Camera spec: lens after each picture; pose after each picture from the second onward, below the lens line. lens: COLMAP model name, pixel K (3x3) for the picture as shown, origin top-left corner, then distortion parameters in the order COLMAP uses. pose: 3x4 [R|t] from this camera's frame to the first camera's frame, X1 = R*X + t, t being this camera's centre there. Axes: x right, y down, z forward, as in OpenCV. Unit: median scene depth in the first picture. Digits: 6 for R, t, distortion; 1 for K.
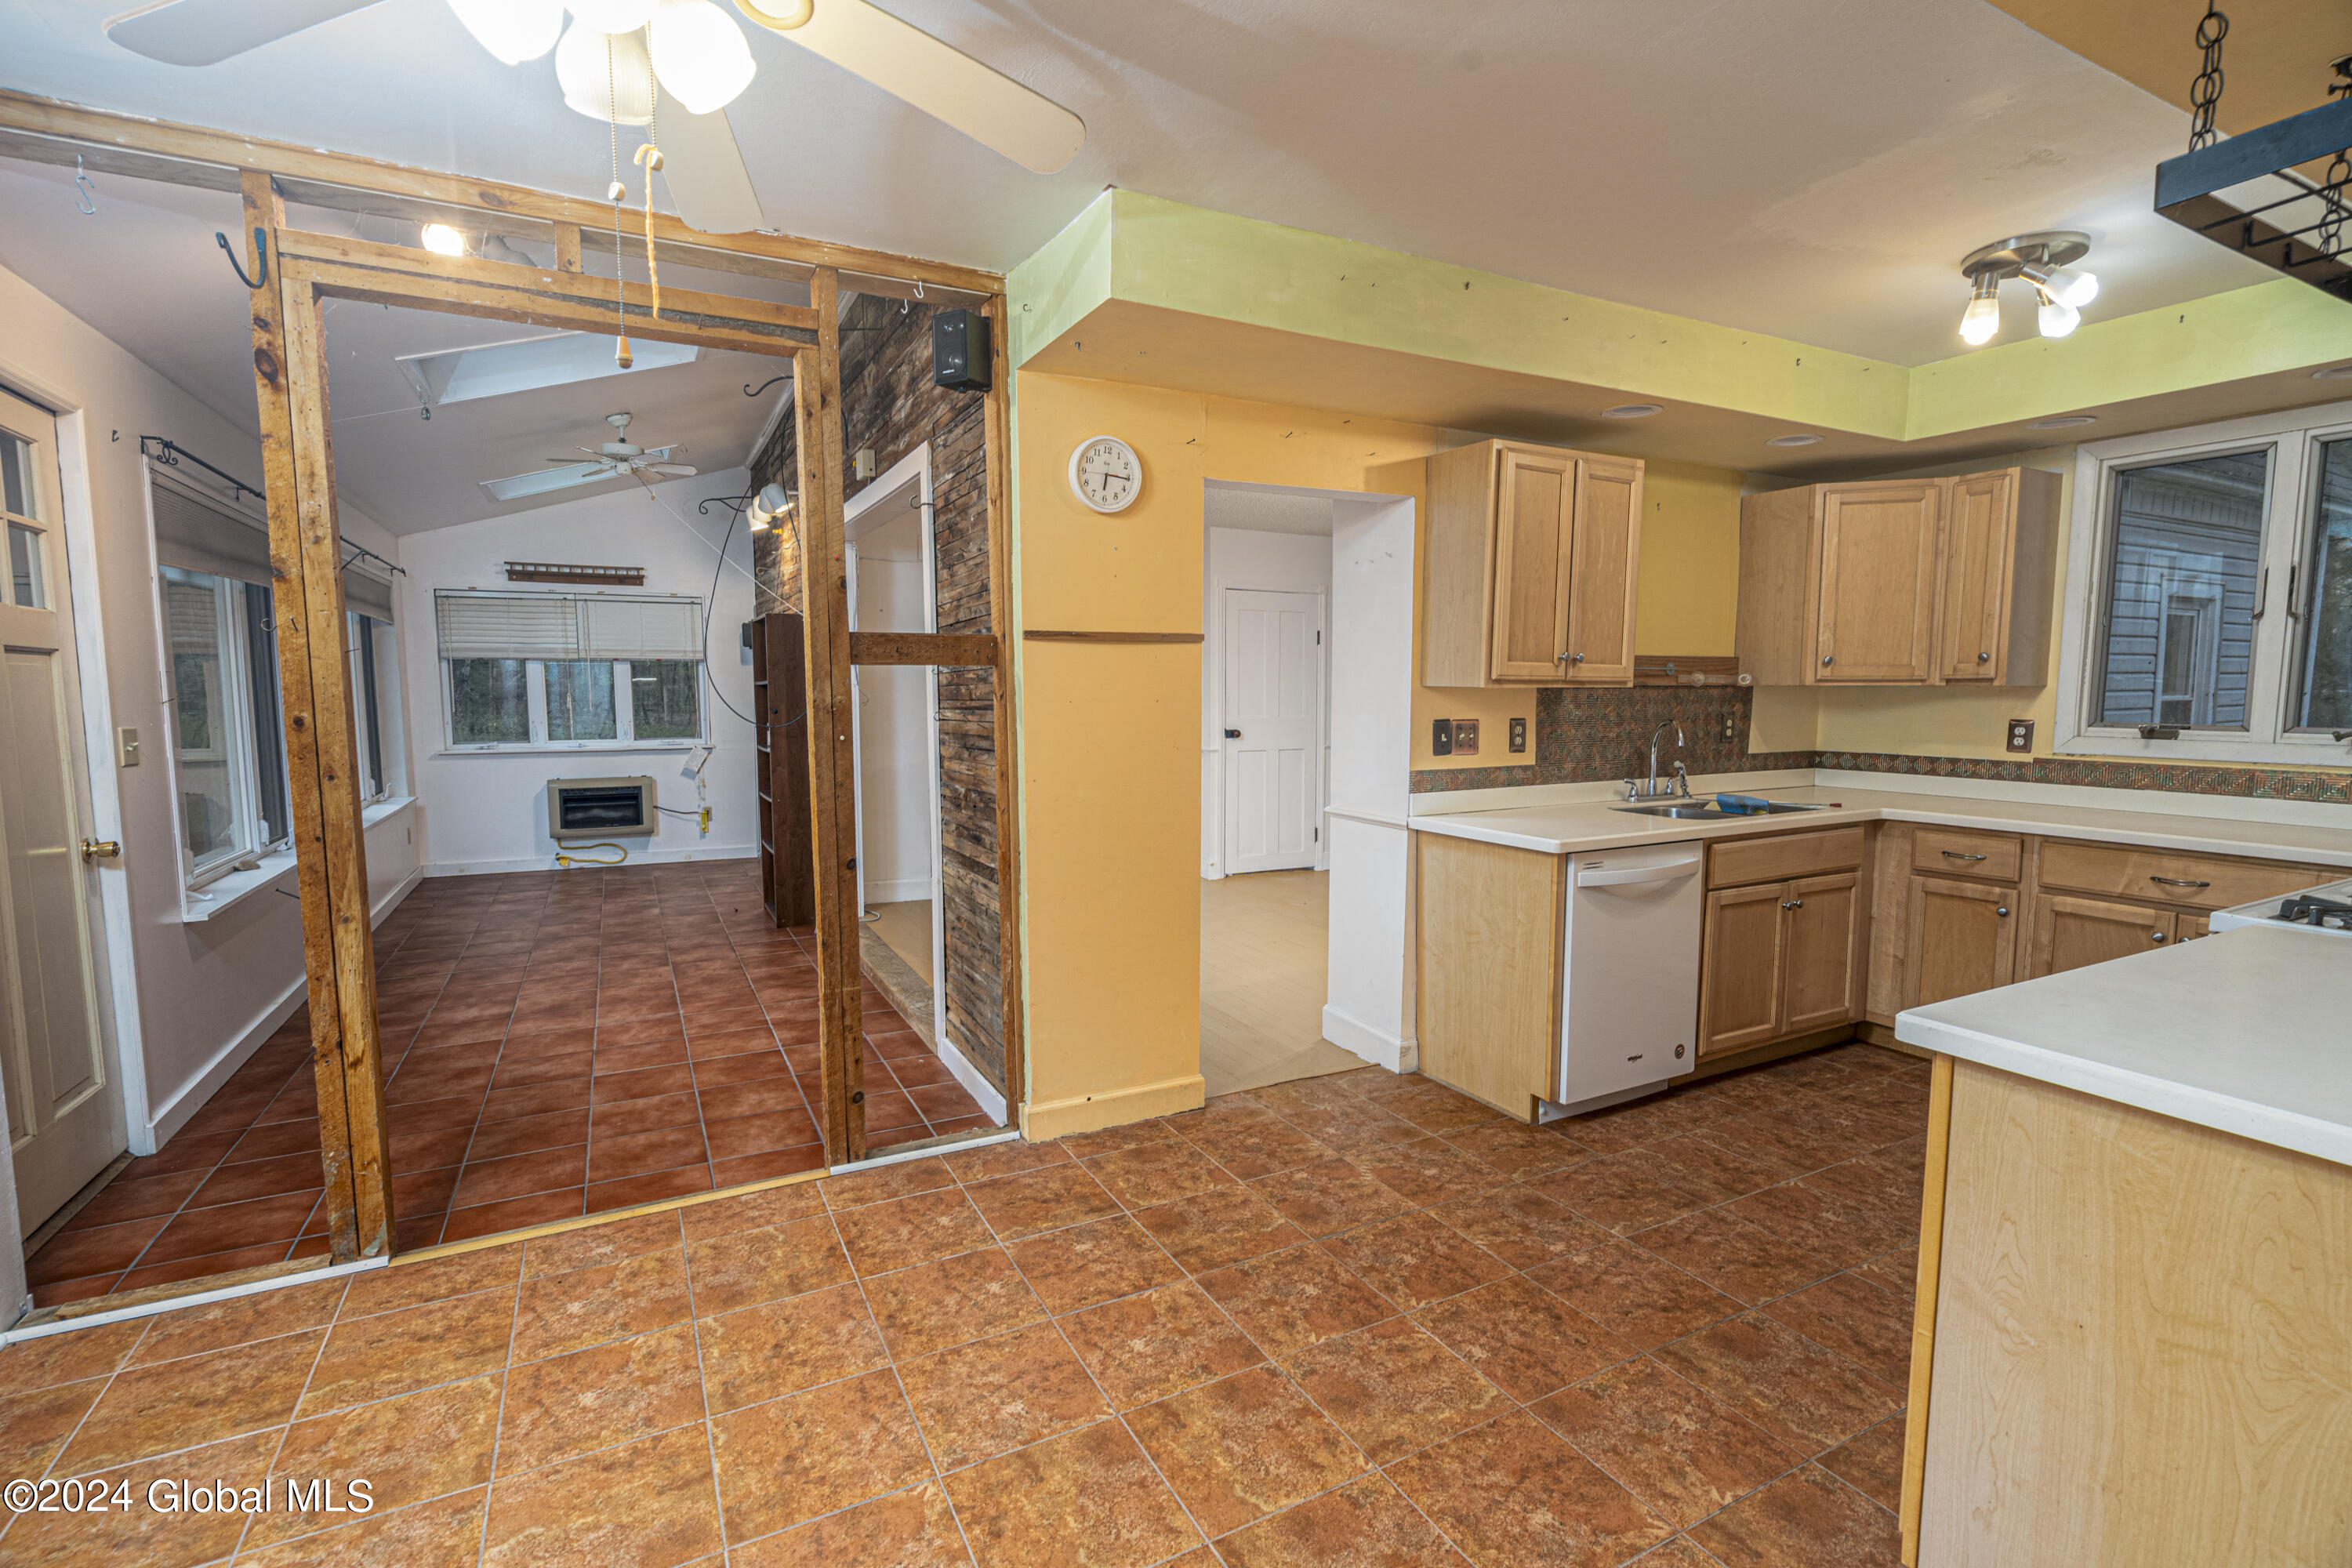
lens RADIAL K [[1069.7, 0, 1178.5], [0, 1069.7, 787.8], [0, 0, 1]] dist [0.001114, -0.000315]
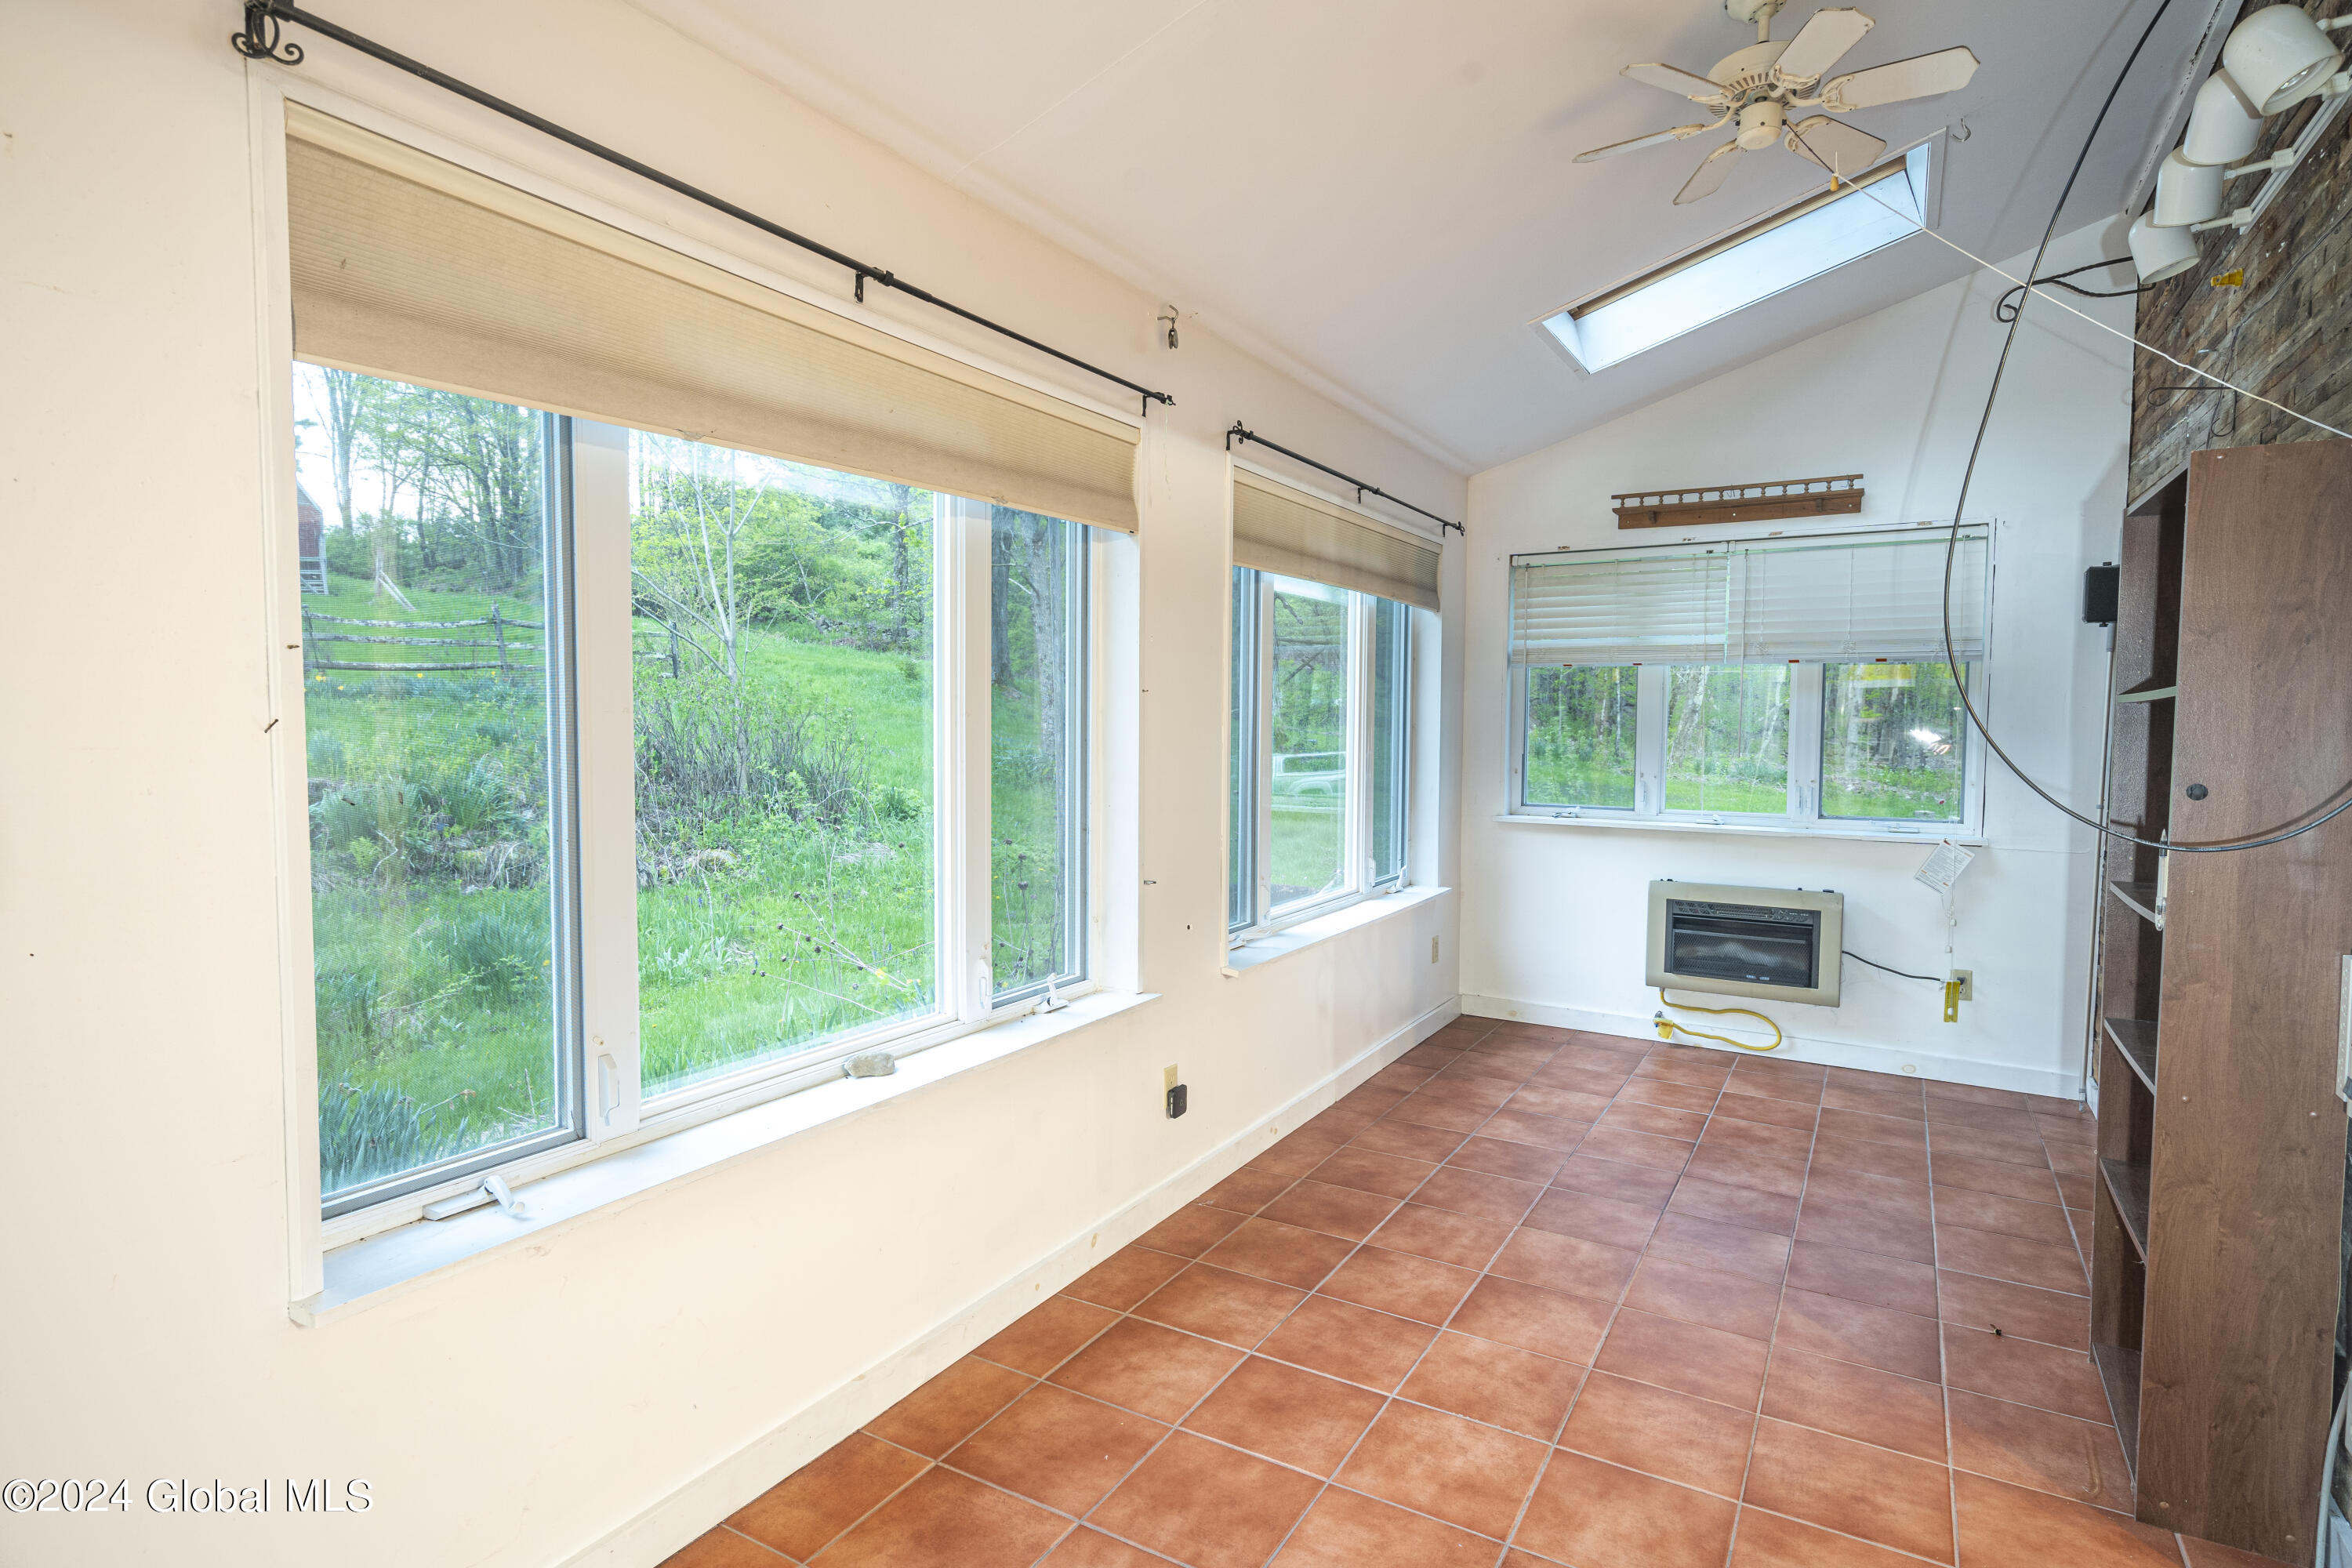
lens RADIAL K [[1211.3, 0, 1177.6], [0, 1211.3, 776.4], [0, 0, 1]] dist [-0.000644, 0.000150]
pose [[0.521432, 0.041801, -0.852269, -0.182099], [-0.083879, 0.996473, -0.002445, -0.037881], [0.849160, 0.072762, 0.523099, 0.449728]]
